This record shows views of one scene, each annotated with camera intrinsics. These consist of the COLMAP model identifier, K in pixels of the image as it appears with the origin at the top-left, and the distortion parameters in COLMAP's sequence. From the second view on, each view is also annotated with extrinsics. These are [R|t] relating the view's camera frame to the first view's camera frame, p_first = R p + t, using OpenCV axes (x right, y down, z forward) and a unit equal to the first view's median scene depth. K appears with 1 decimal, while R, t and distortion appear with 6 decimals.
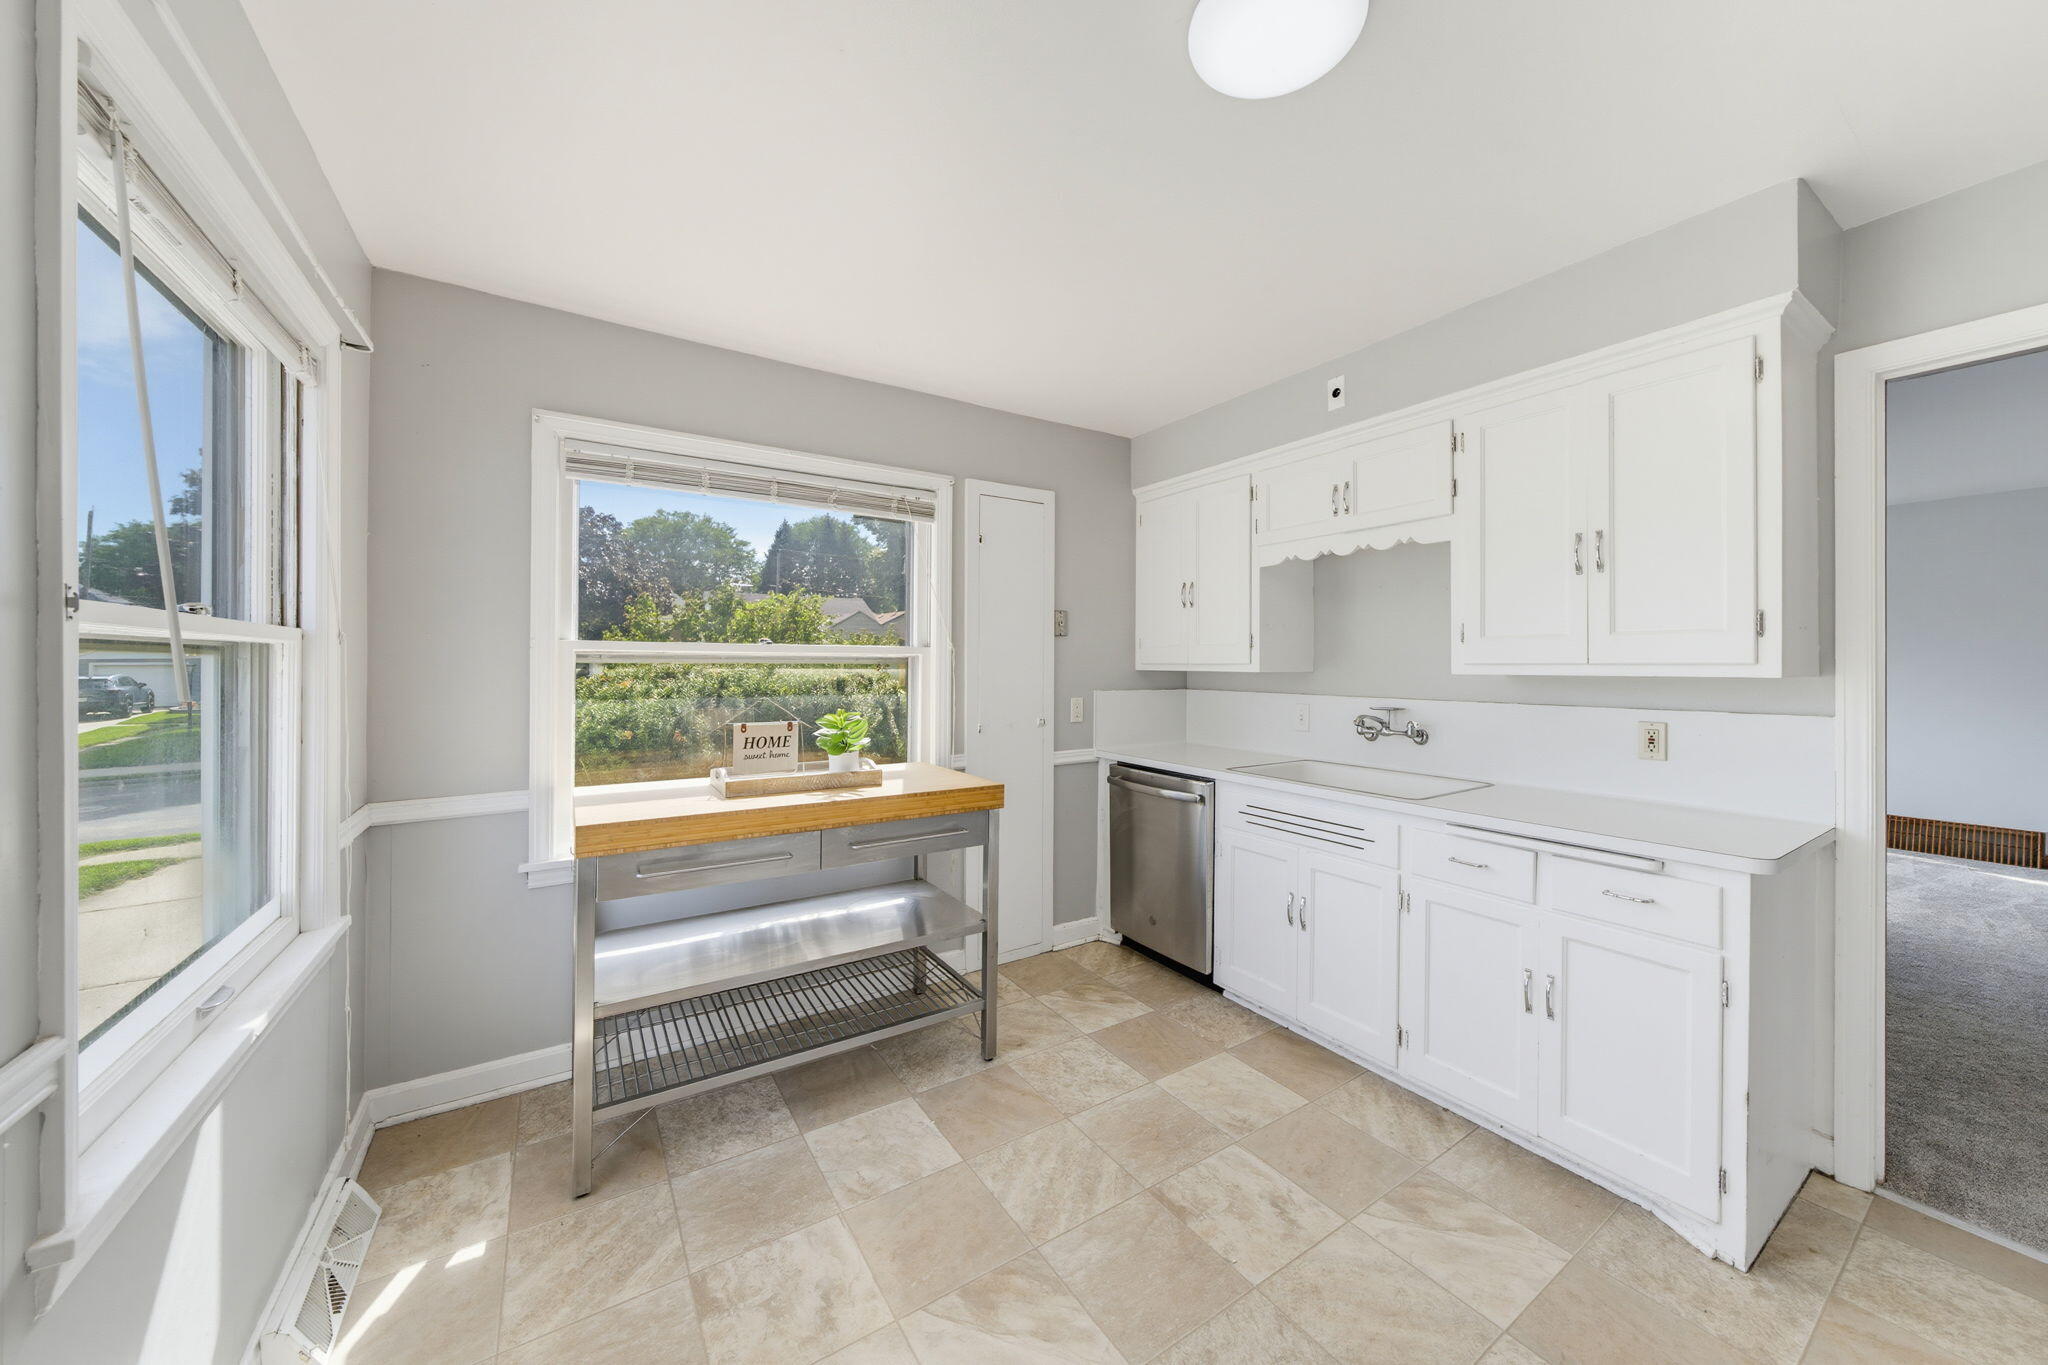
lens RADIAL K [[732.5, 0, 1030.7], [0, 732.5, 665.0], [0, 0, 1]] dist [-0.000574, -0.000257]
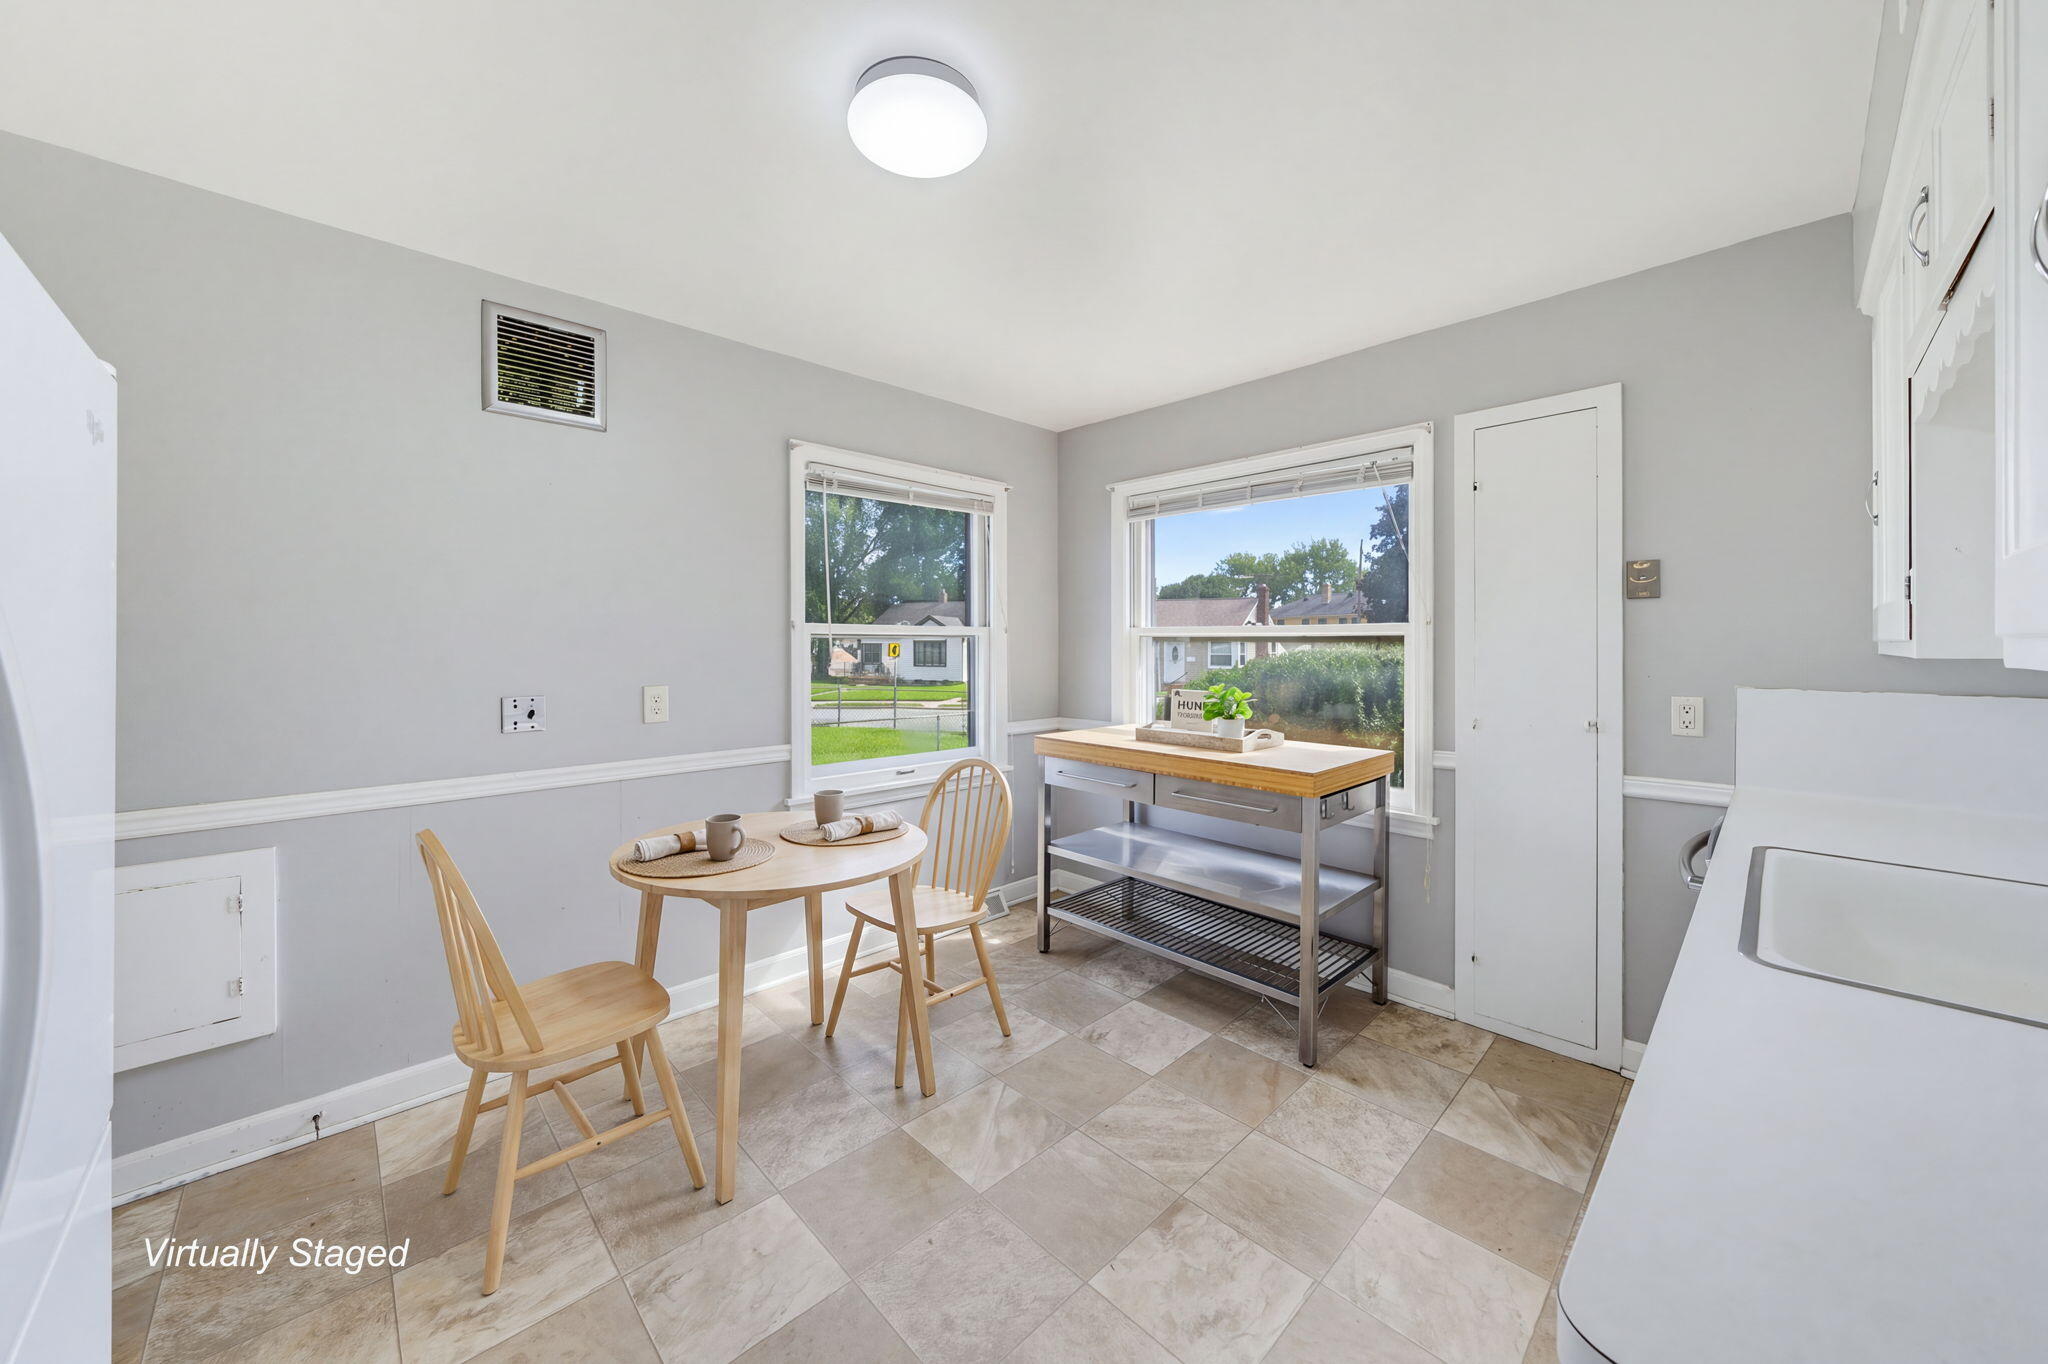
lens RADIAL K [[732.5, 0, 1019.2], [0, 732.5, 646.0], [0, 0, 1]] dist [-0.000574, -0.000257]
pose [[0.178773, 0.001193, -0.983890, 0.810334], [-0.000196, 0.999999, 0.001177, 0.001743], [0.983890, -0.000018, 0.178773, 0.478651]]
